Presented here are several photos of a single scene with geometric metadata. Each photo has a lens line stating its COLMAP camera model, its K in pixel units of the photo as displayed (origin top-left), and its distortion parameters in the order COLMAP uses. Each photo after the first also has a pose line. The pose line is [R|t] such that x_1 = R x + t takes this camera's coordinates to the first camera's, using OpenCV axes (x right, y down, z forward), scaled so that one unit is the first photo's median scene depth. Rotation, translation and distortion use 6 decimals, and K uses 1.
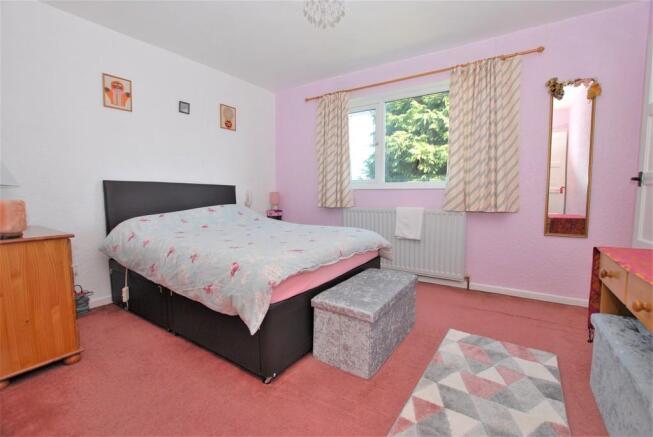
lens RADIAL K [[289.2, 0, 324.9], [0, 289.2, 218.5], [0, 0, 1]] dist [-0.021854, 0.000296]
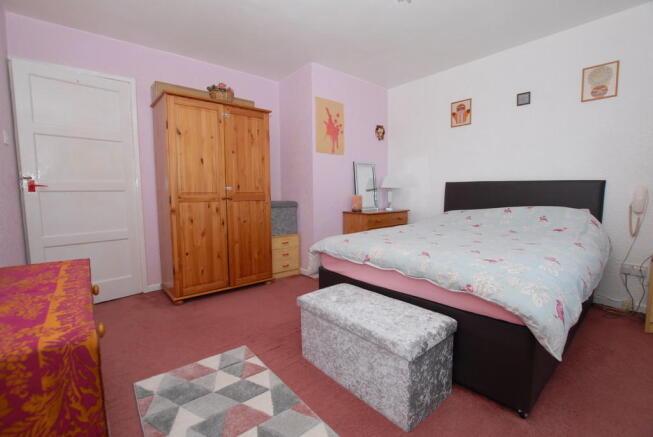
lens RADIAL K [[289.2, 0, 324.9], [0, 289.2, 218.5], [0, 0, 1]] dist [-0.021854, 0.000296]
pose [[-0.278050, 0.092511, -0.956101, 0.735301], [-0.076628, 0.990043, 0.118080, -0.080189], [0.957505, 0.106096, -0.268193, 0.831382]]
